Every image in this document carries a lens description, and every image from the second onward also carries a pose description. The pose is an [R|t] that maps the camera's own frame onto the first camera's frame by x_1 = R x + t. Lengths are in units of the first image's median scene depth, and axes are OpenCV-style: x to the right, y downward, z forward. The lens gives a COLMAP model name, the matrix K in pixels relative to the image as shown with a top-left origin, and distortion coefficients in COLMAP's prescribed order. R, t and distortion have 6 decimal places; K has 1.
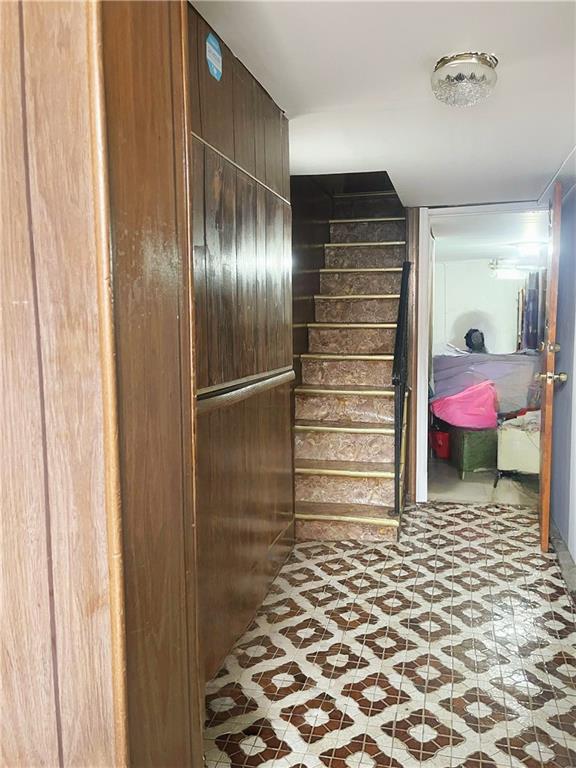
lens RADIAL K [[578.4, 0, 289.3], [0, 578.4, 385.9], [0, 0, 1]] dist [0.051237, 0.000262]
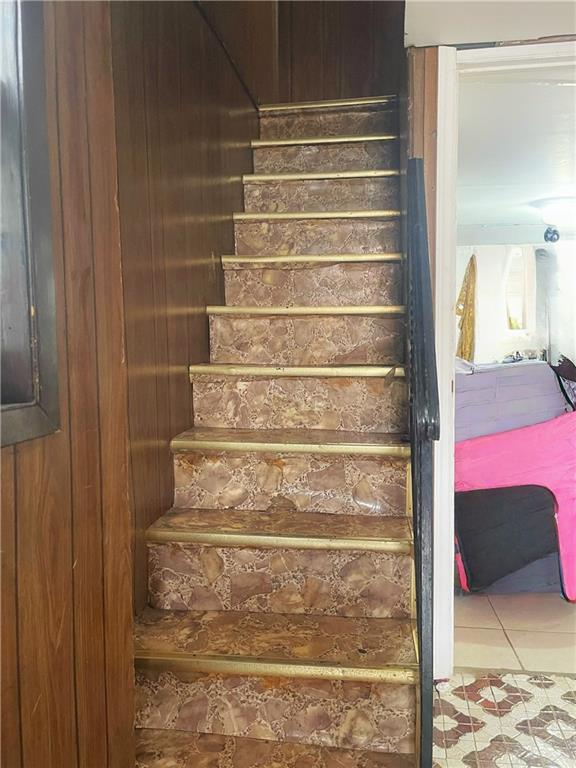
lens RADIAL K [[578.4, 0, 290.9], [0, 578.4, 383.4], [0, 0, 1]] dist [0.051237, 0.000262]
pose [[0.993695, -0.005769, 0.111969, 0.048772], [0.010367, 0.999125, -0.040528, -0.019330], [-0.111638, 0.041434, 0.992885, 0.508118]]
